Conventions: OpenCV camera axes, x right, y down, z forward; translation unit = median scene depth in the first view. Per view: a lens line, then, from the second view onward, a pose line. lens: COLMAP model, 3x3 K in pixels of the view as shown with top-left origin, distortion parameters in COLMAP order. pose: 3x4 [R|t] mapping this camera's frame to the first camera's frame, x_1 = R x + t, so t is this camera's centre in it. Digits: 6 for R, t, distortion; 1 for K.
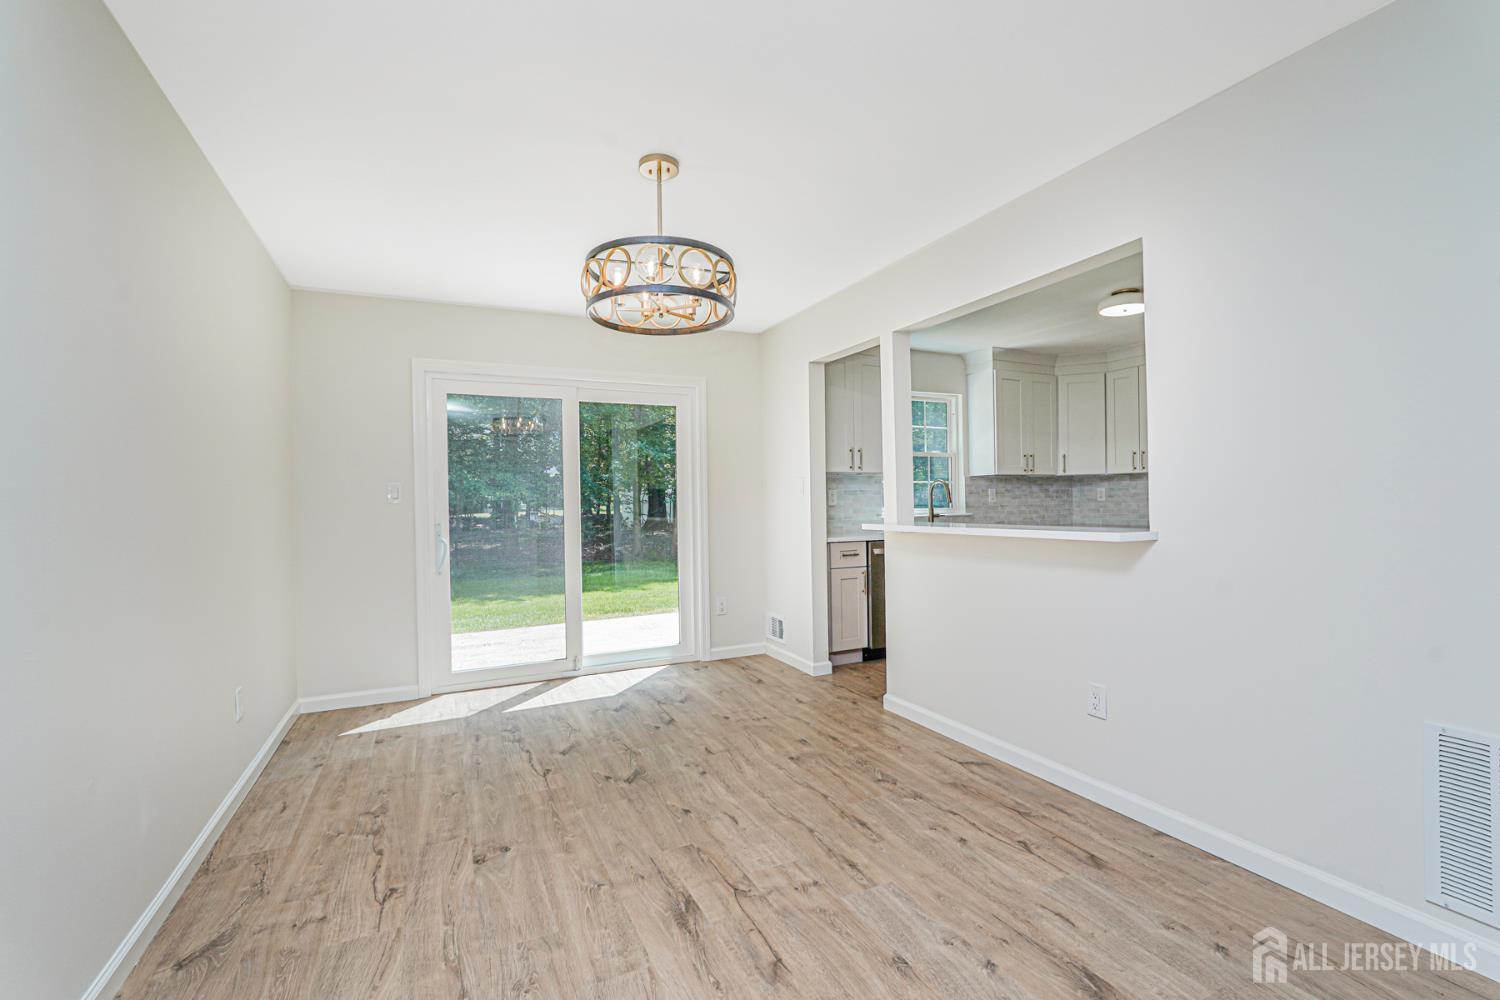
lens RADIAL K [[664.2, 0, 744.0], [0, 664.2, 492.2], [0, 0, 1]] dist [0.000090, 0.000074]
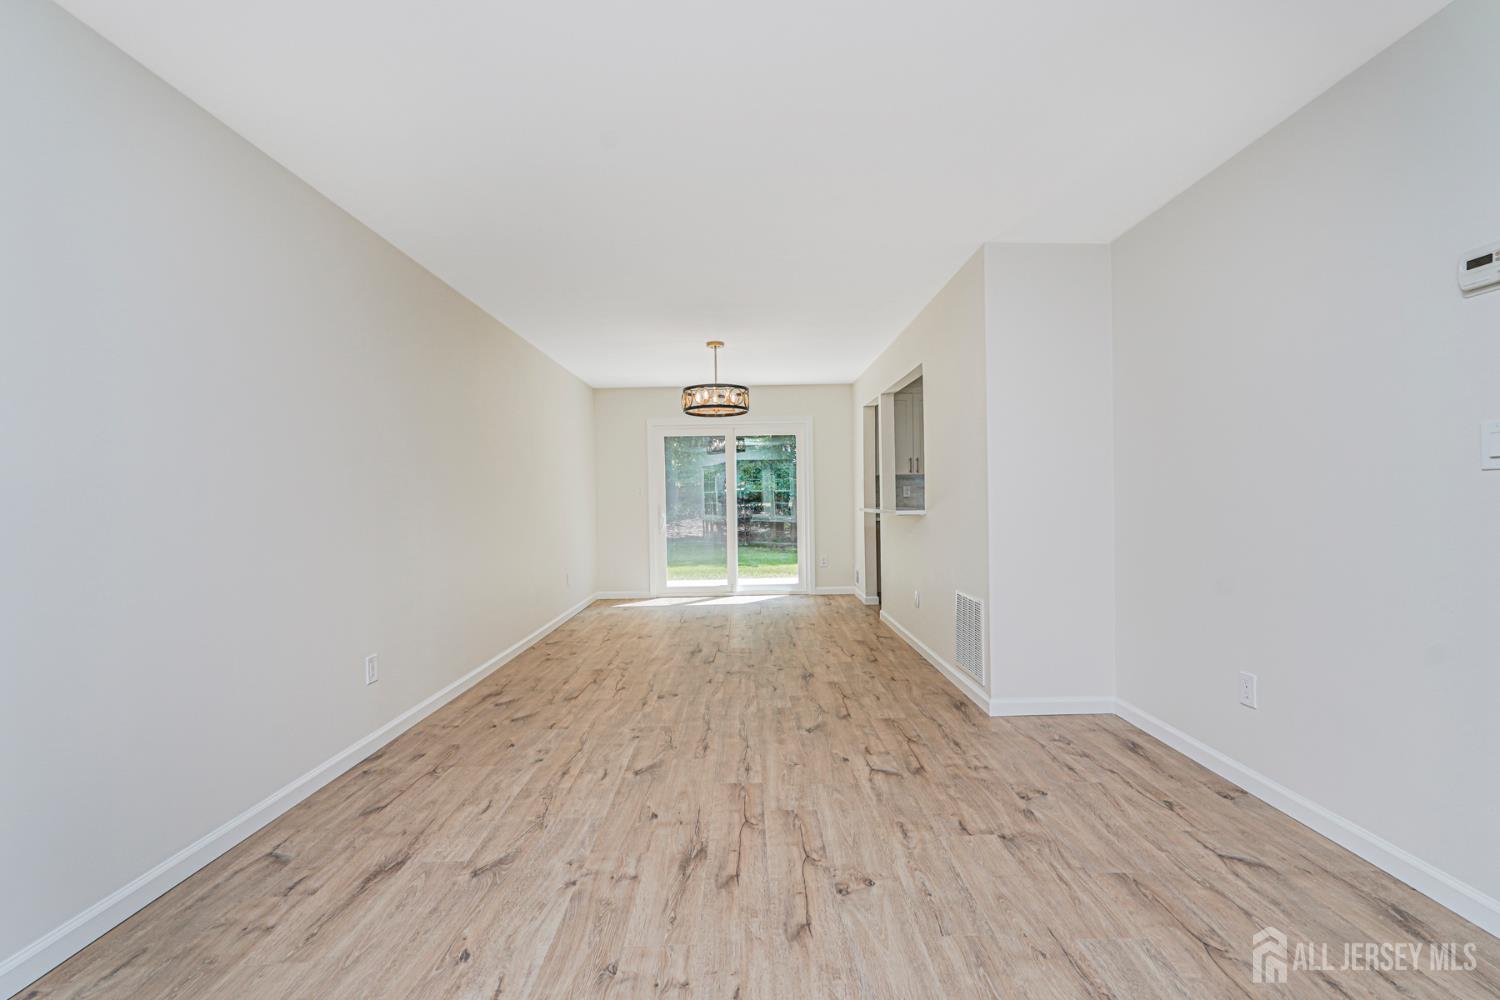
lens RADIAL K [[664.2, 0, 763.0], [0, 664.2, 507.0], [0, 0, 1]] dist [0.000090, 0.000074]
pose [[0.915610, 0.005464, -0.402030, 0.945105], [0.009851, 0.999303, 0.036017, -0.031086], [0.401947, -0.036938, 0.914918, -1.004234]]
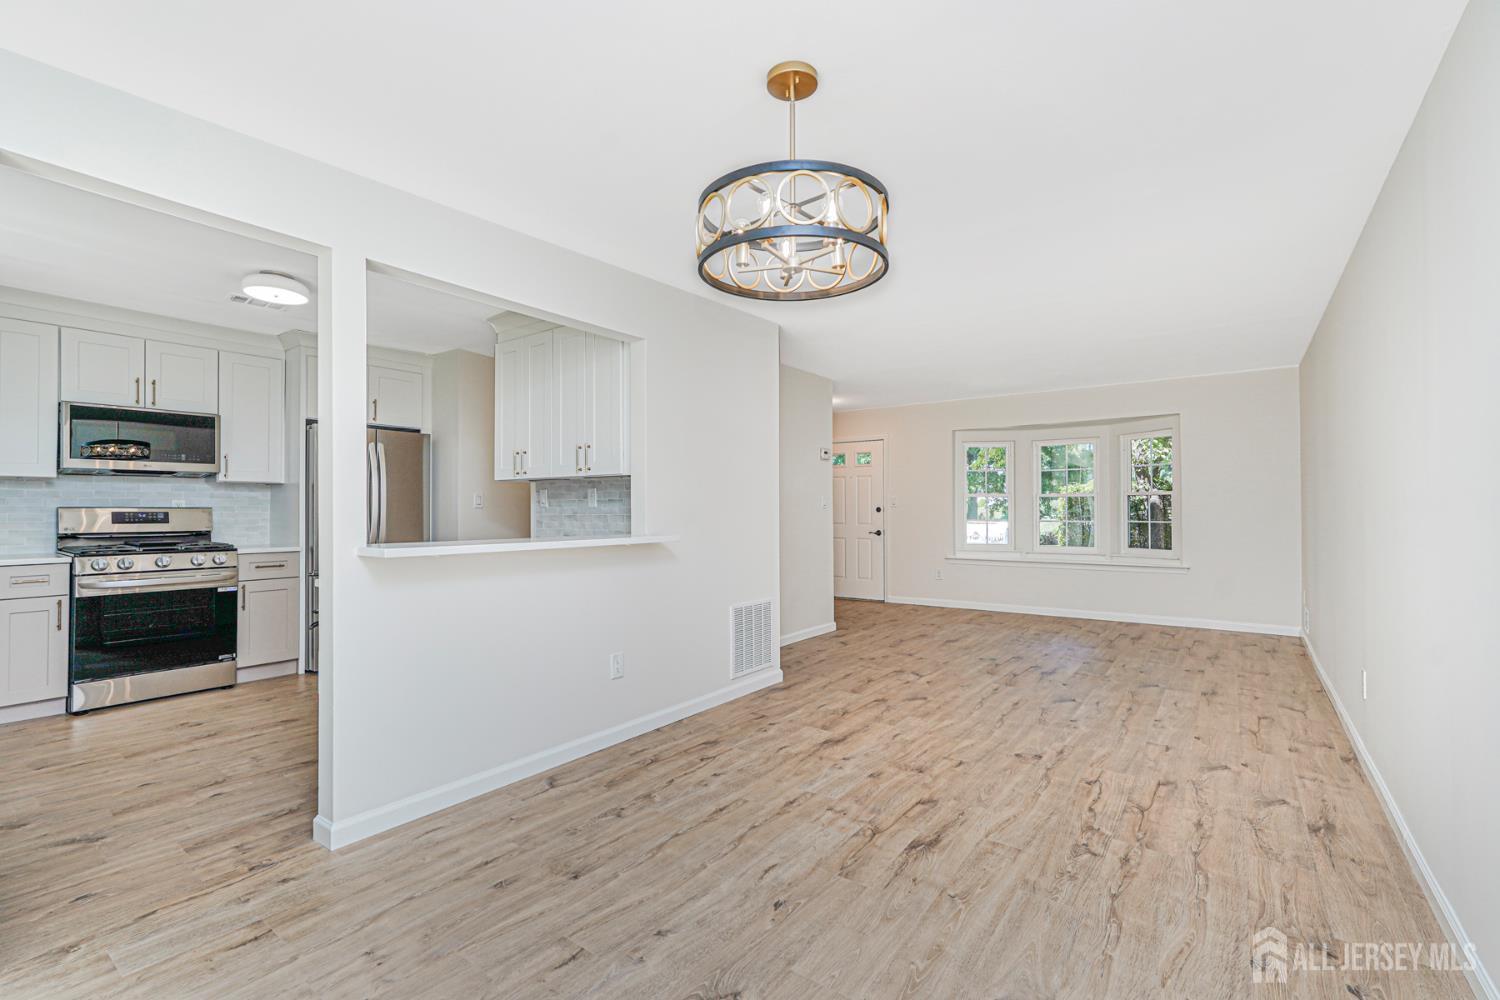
lens RADIAL K [[664.2, 0, 758.4], [0, 664.2, 497.4], [0, 0, 1]] dist [0.000090, 0.000074]
pose [[-0.489539, 0.034165, 0.871312, -0.806529], [-0.008148, 0.999009, -0.043751, 0.035529], [-0.871943, -0.028517, -0.488776, 1.474993]]
